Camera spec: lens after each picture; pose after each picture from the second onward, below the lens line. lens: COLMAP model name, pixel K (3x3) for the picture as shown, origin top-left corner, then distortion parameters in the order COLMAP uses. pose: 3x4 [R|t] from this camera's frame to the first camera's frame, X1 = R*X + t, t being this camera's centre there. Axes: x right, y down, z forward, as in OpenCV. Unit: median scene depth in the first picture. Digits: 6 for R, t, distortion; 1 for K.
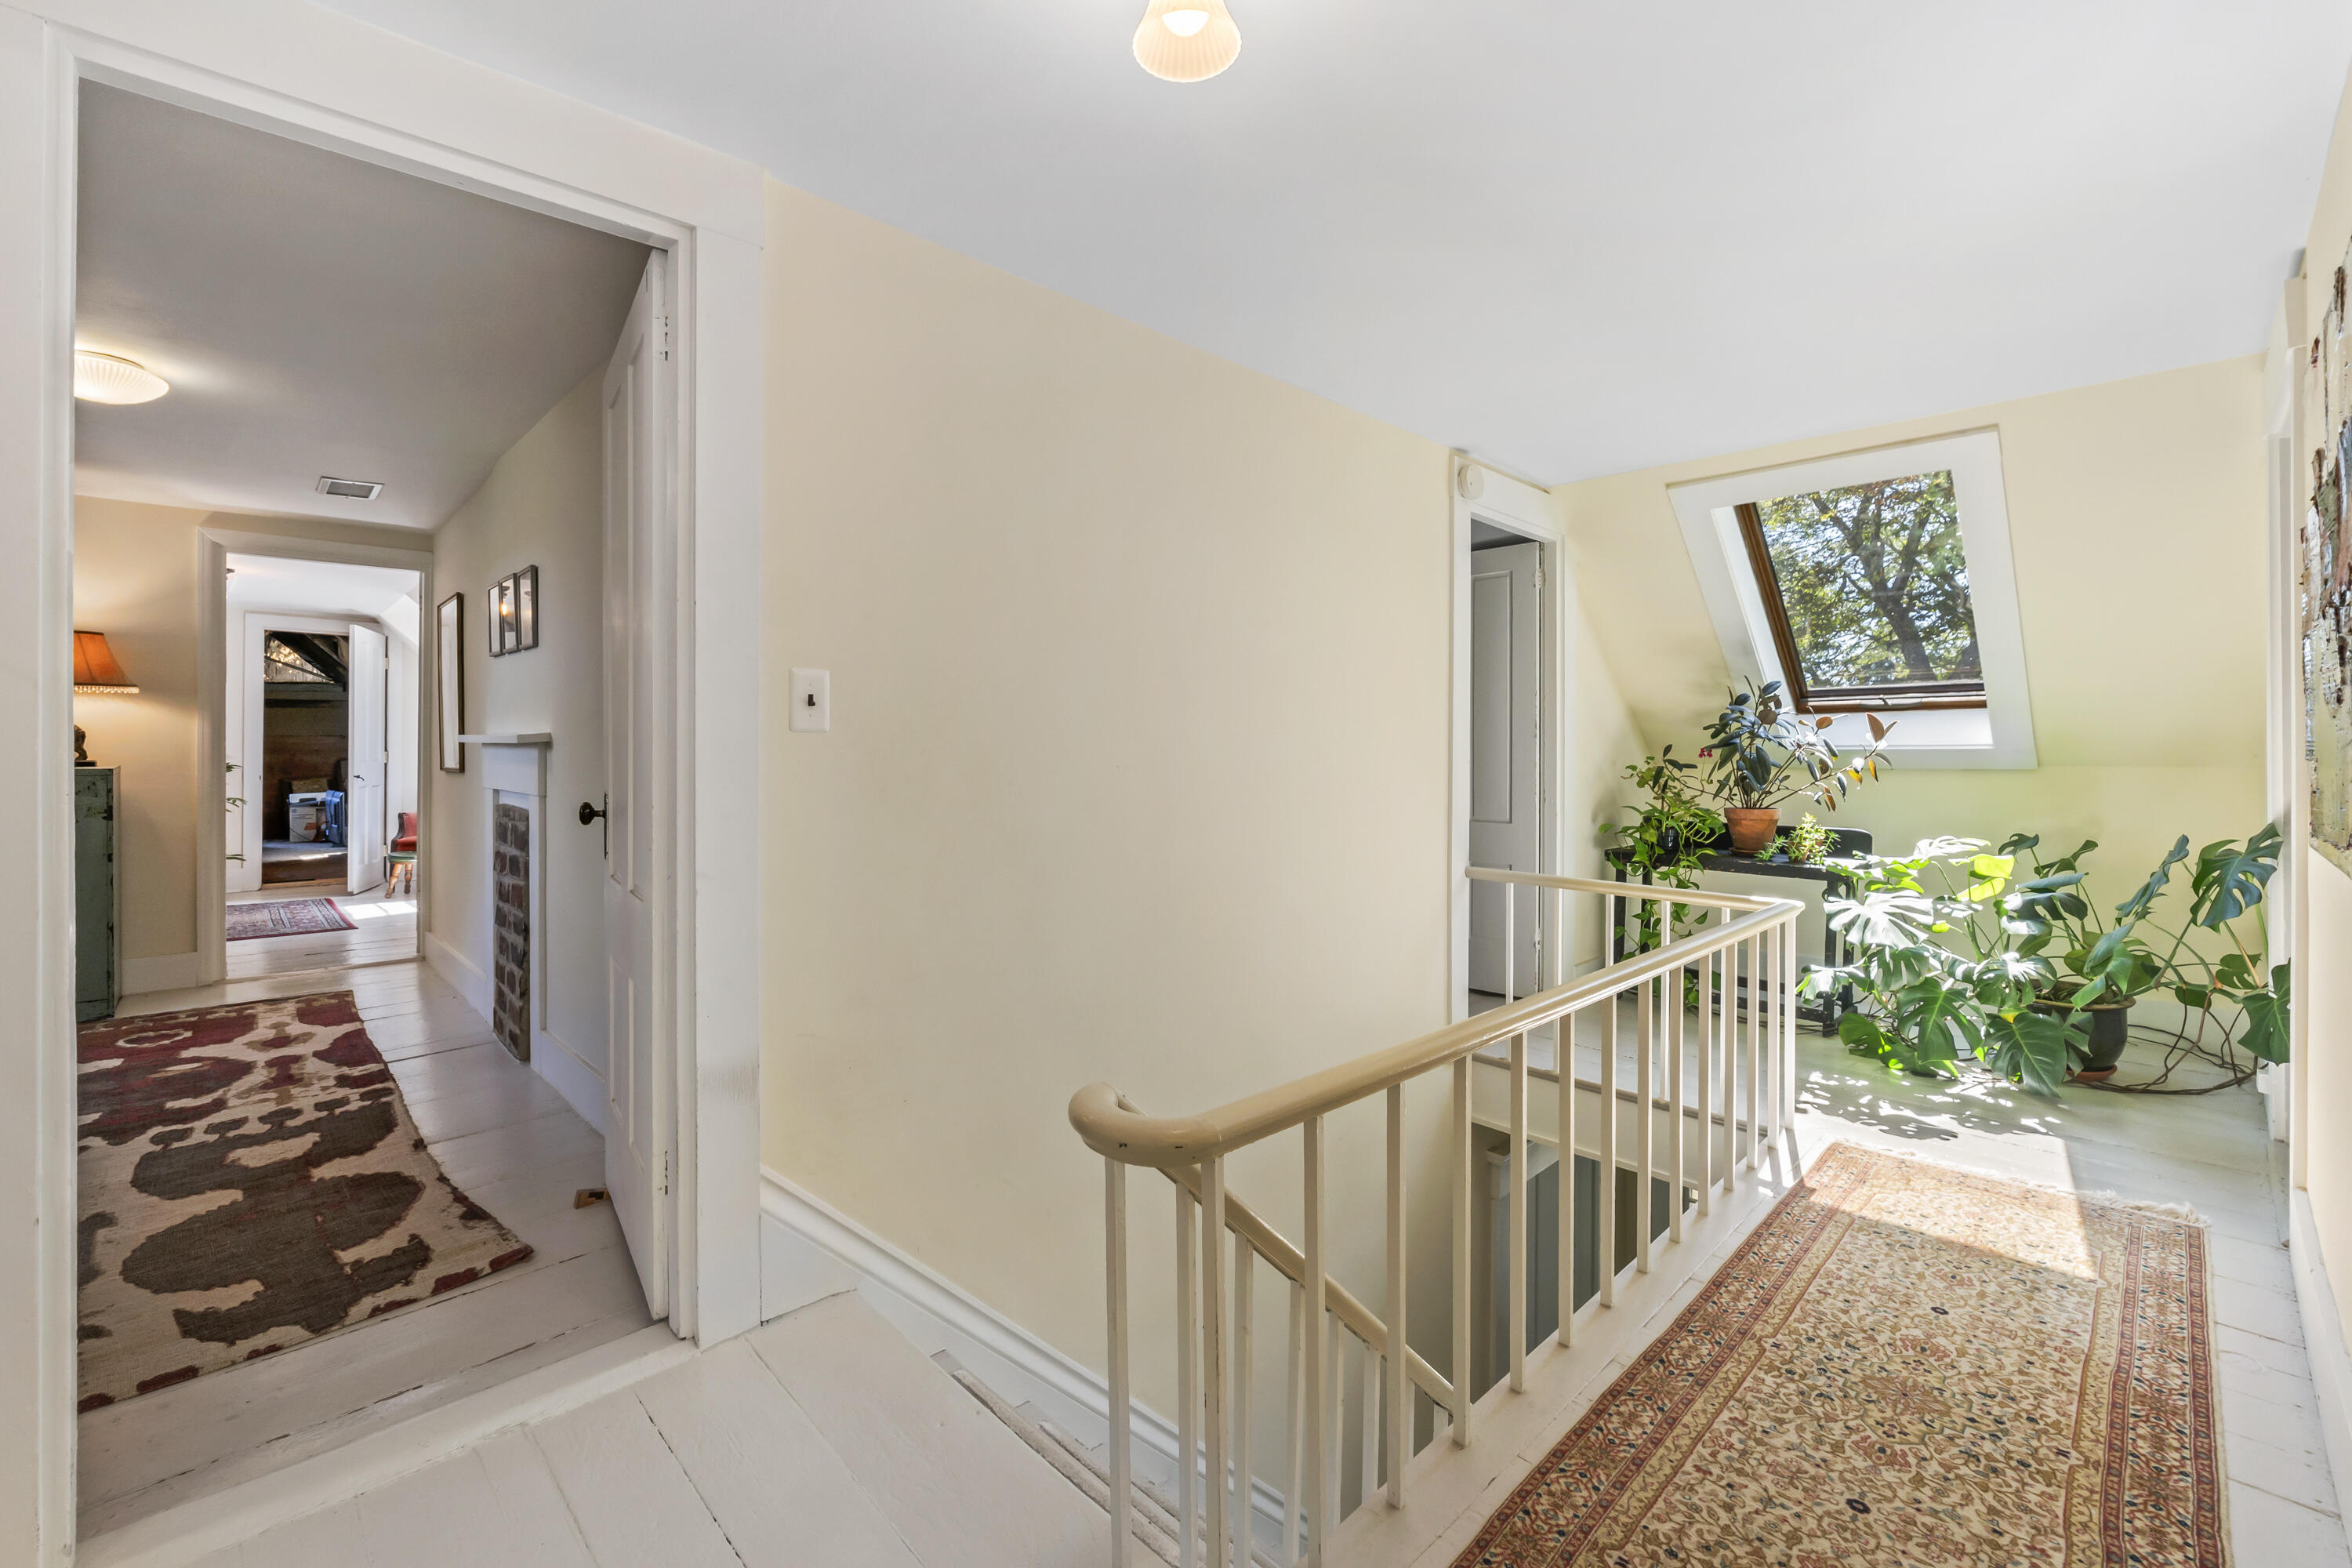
lens RADIAL K [[997.6, 0, 1190.3], [0, 997.6, 756.4], [0, 0, 1]] dist [-0.003154, -0.000836]
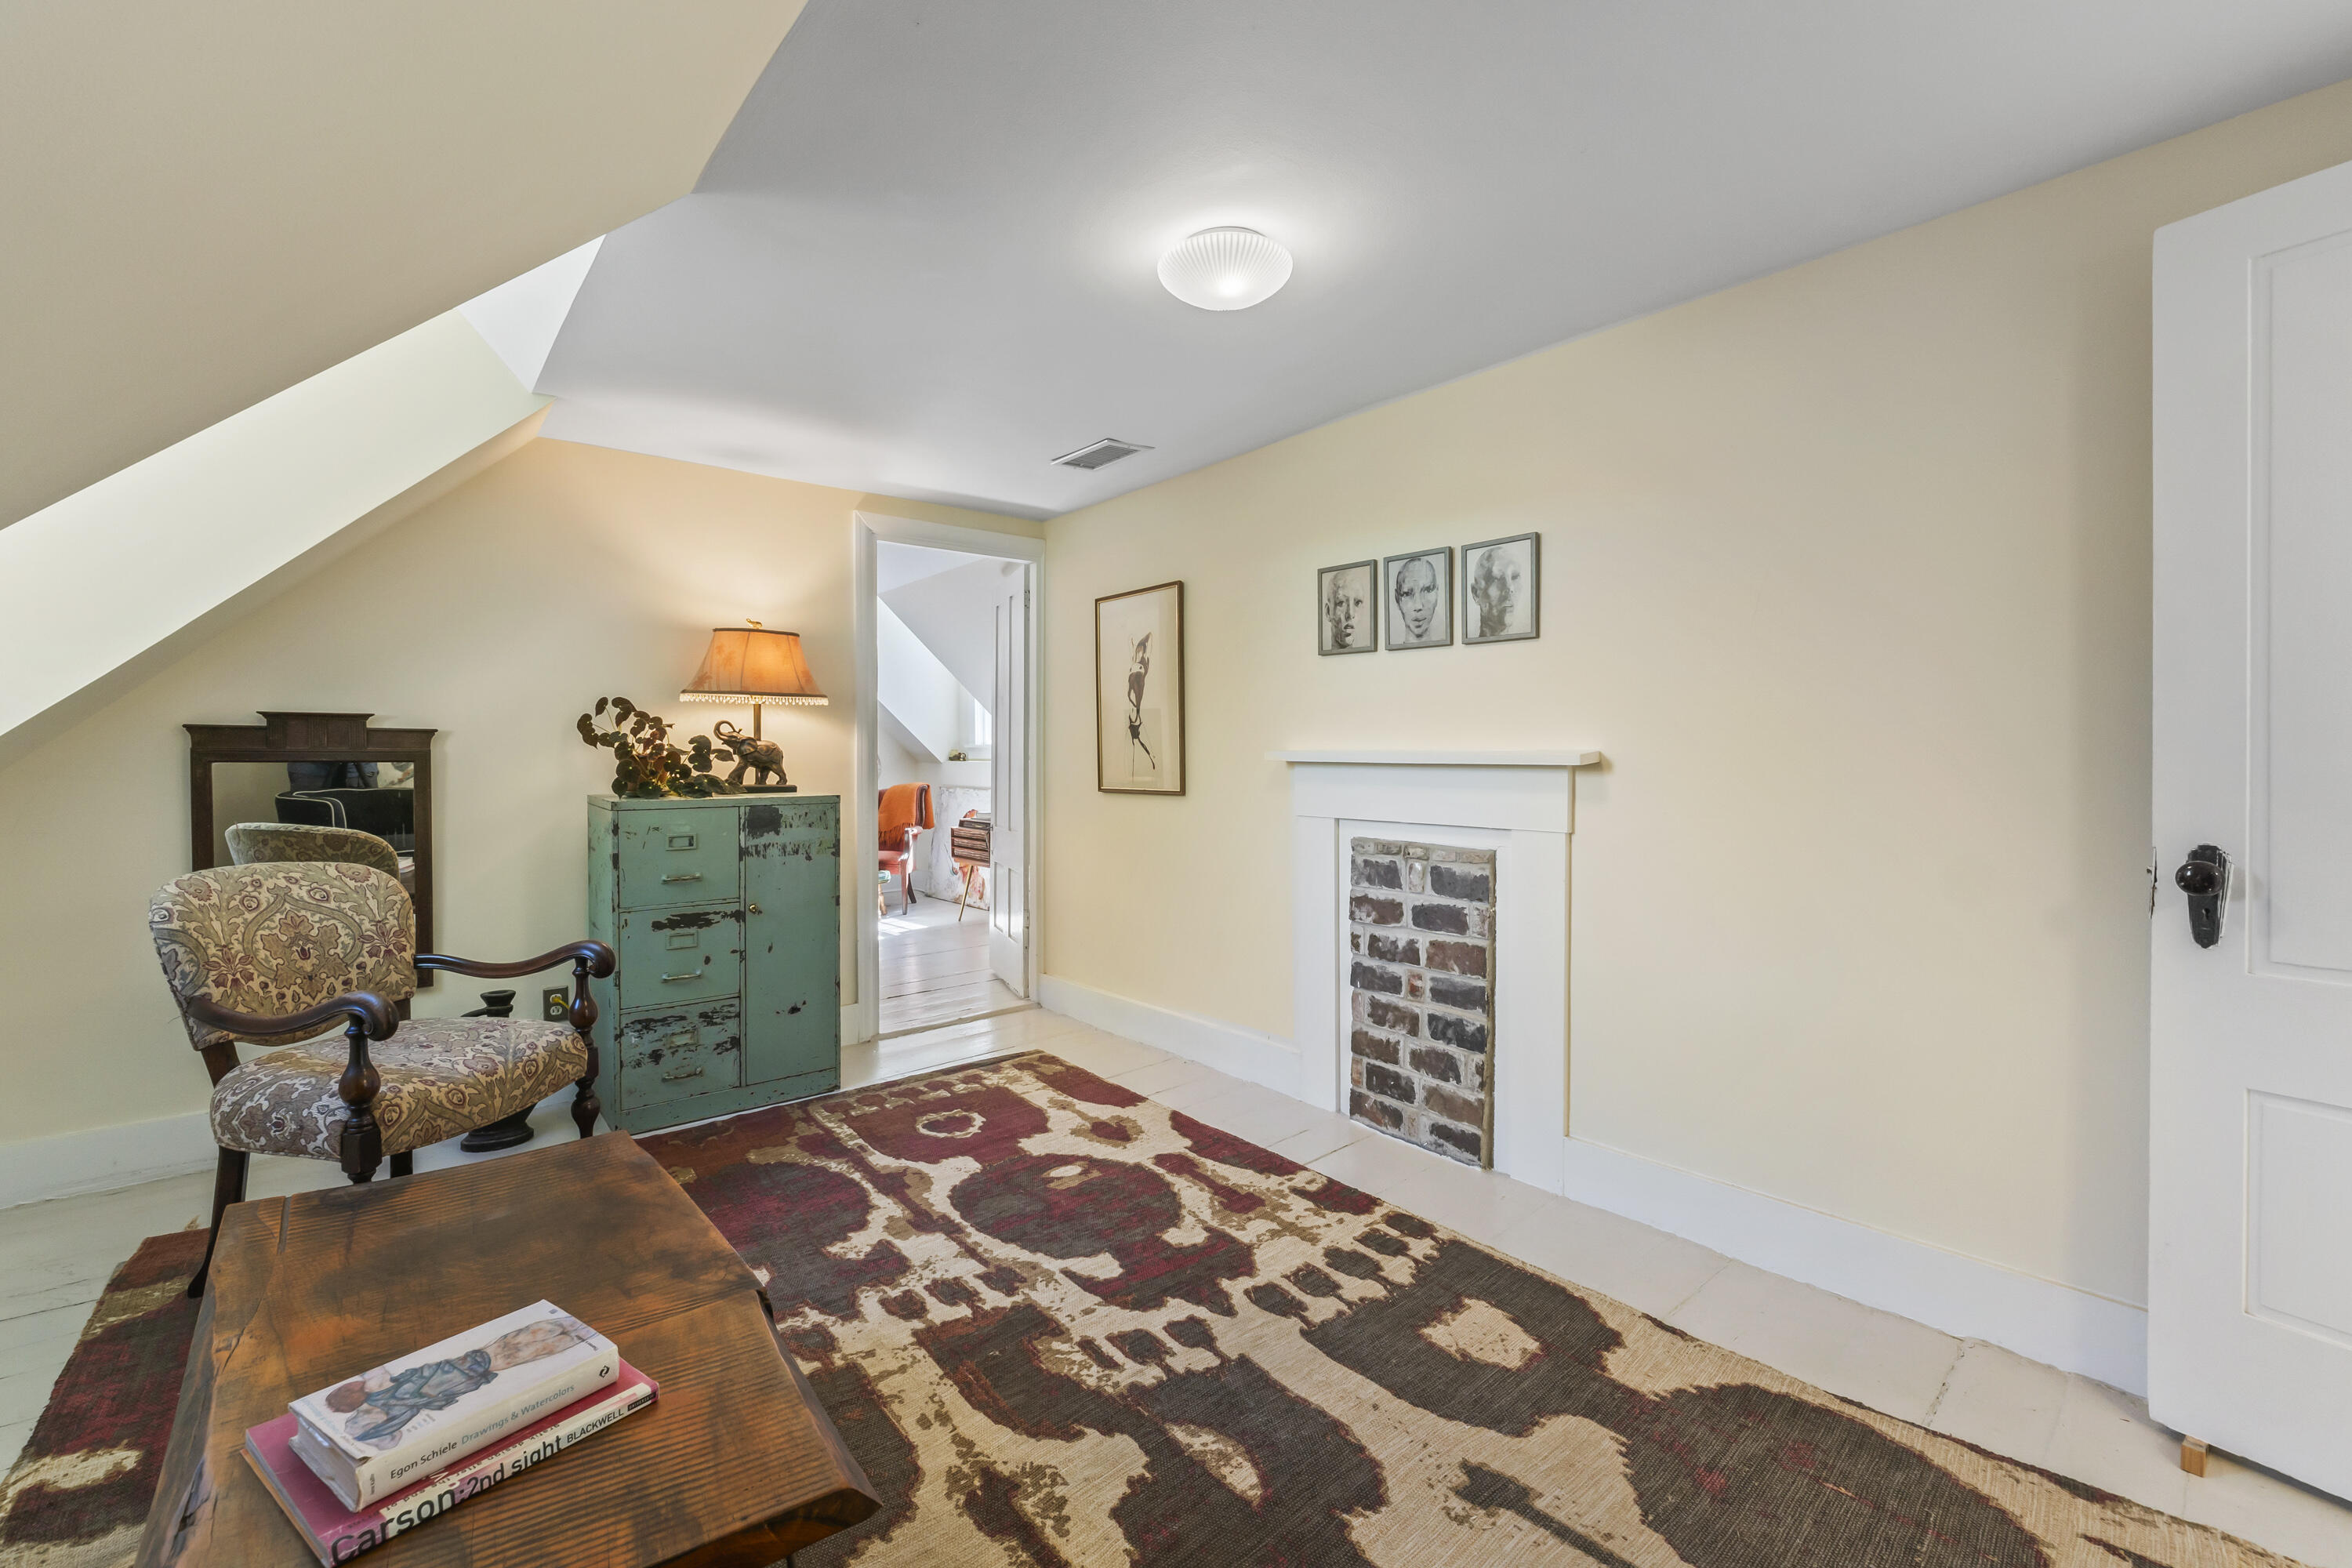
lens RADIAL K [[997.6, 0, 1190.3], [0, 997.6, 756.4], [0, 0, 1]] dist [-0.003154, -0.000836]
pose [[0.997362, -0.011519, -0.071665, -0.997926], [0.011410, 0.999933, -0.001931, -0.021122], [0.071682, 0.001109, 0.997427, 0.245533]]
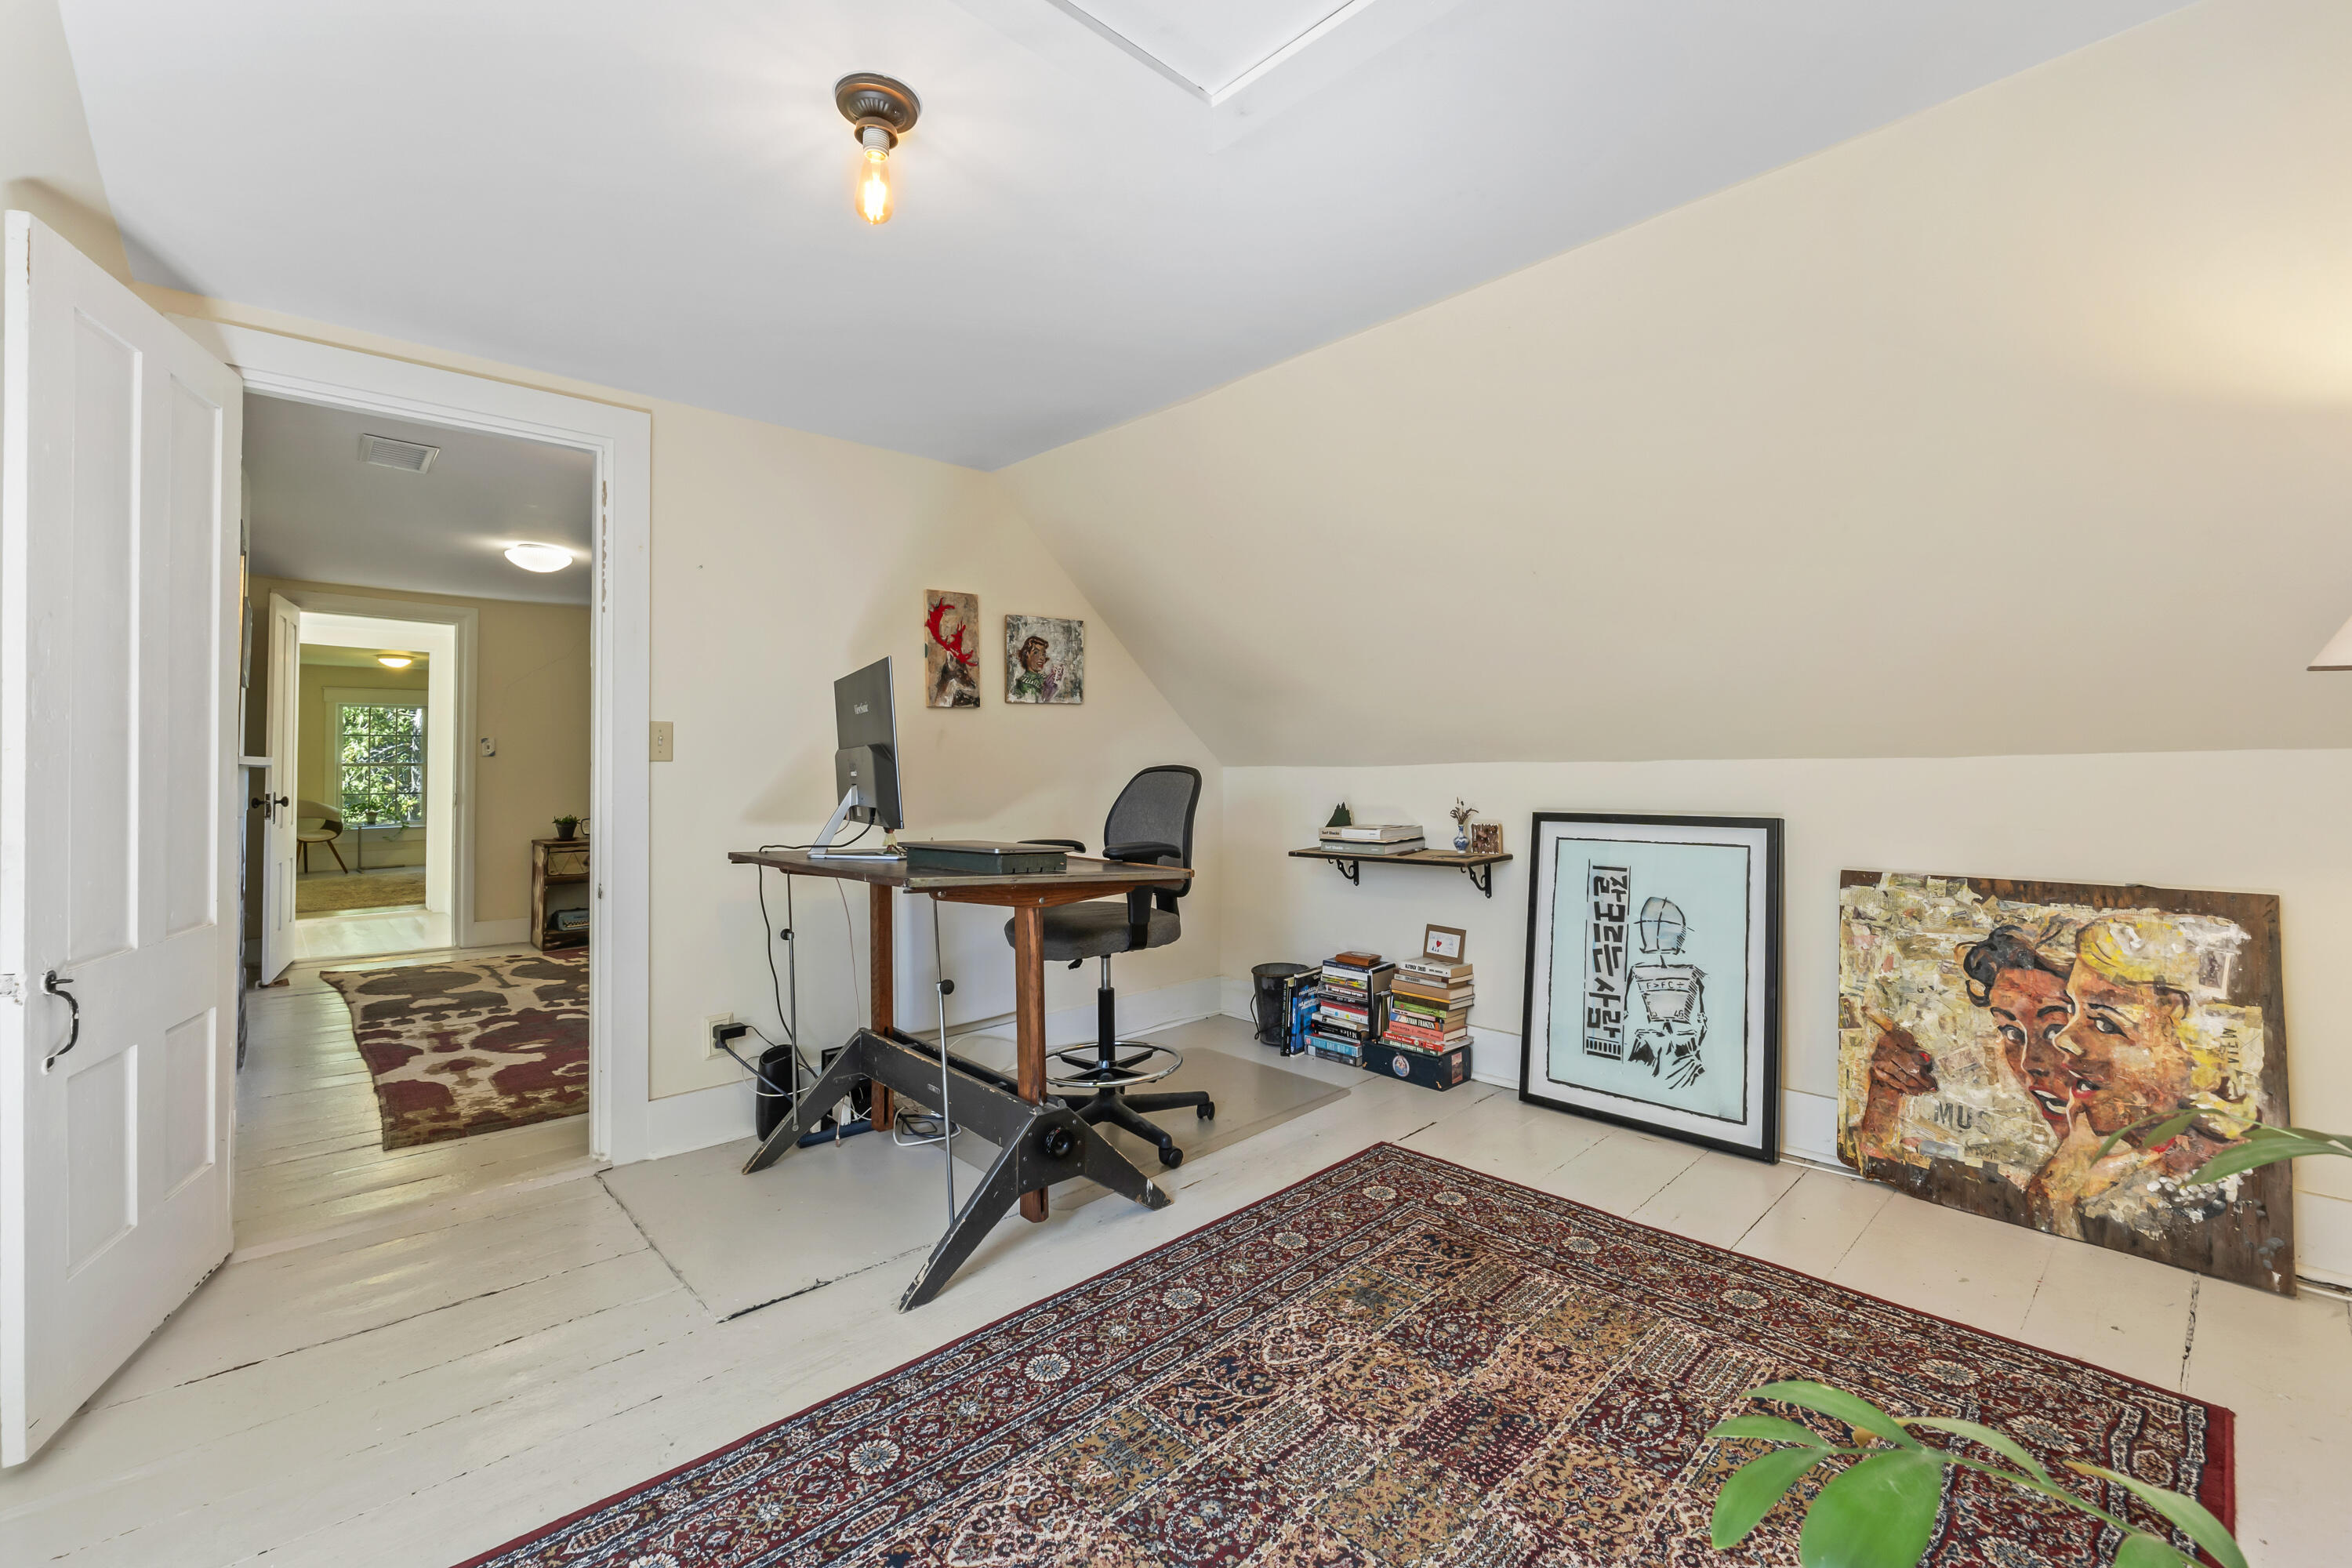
lens RADIAL K [[997.6, 0, 1190.3], [0, 997.6, 756.4], [0, 0, 1]] dist [-0.003154, -0.000836]
pose [[-0.999595, -0.000938, 0.028448, -2.114194], [-0.001117, 0.999980, -0.006266, -0.019428], [-0.028441, -0.006295, -0.999576, 2.493234]]
